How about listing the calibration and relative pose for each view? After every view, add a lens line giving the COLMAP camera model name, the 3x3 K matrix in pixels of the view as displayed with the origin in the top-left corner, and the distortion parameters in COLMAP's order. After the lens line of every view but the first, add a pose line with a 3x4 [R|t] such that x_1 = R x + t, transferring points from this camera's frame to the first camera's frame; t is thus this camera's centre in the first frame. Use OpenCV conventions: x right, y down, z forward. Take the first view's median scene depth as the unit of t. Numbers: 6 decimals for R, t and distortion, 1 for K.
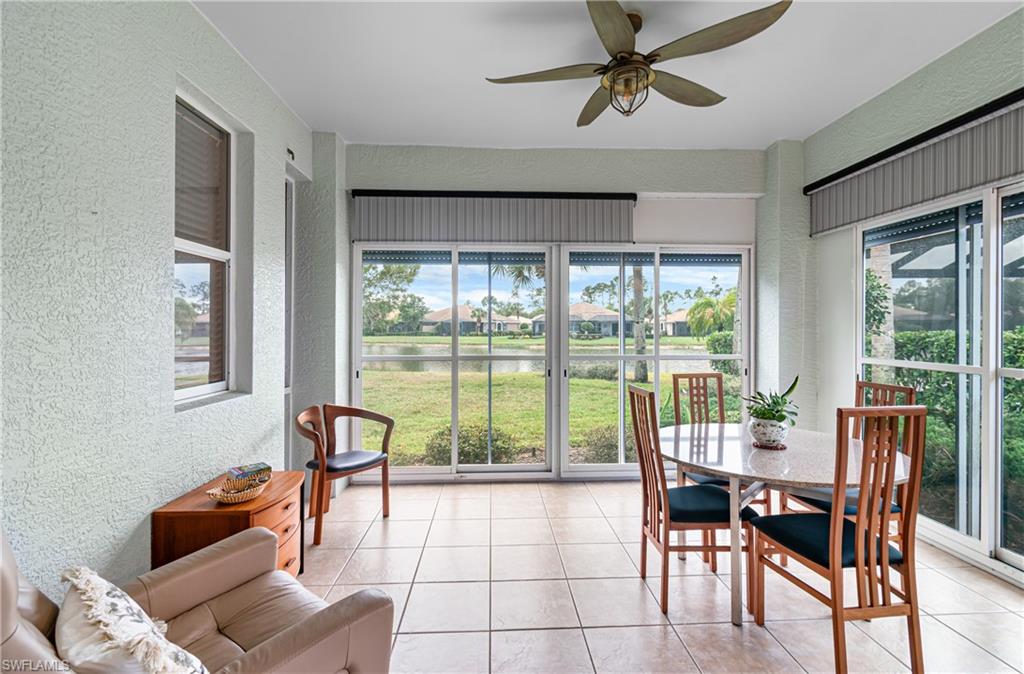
lens RADIAL K [[473.0, 0, 511.7], [0, 473.0, 325.8], [0, 0, 1]] dist [0.000482, 0.000153]
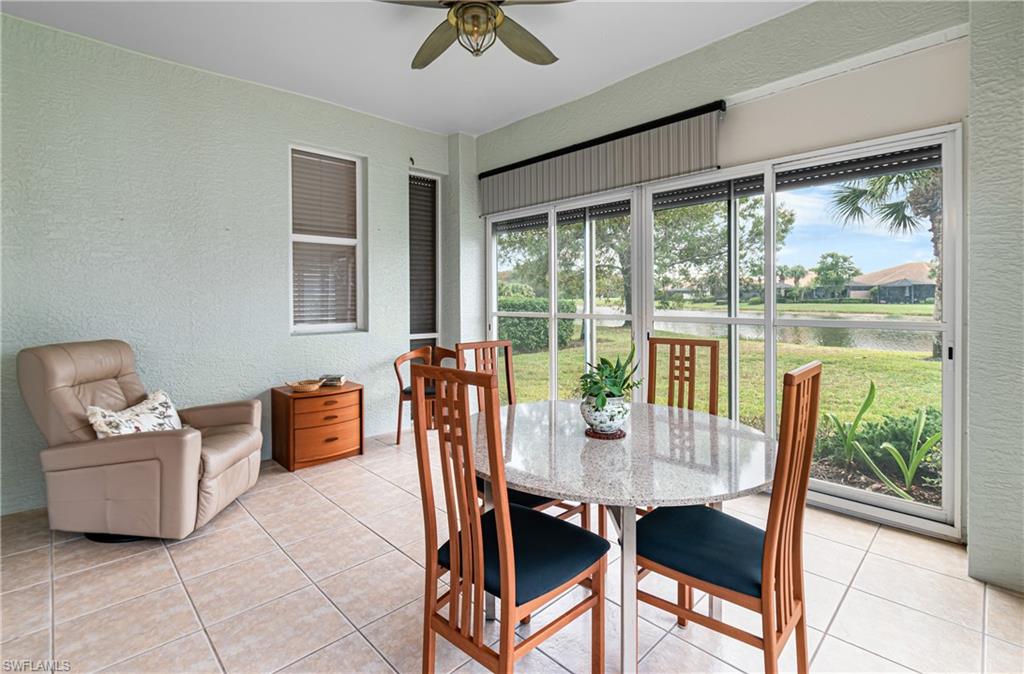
lens RADIAL K [[472.3, 0, 508.4], [0, 472.3, 302.4], [0, 0, 1]] dist [0.013967, 0.000132]
pose [[0.656887, 0.002753, -0.753984, 0.611914], [0.011517, 0.999840, 0.013684, 0.024730], [0.753901, -0.017672, 0.656750, 0.250245]]
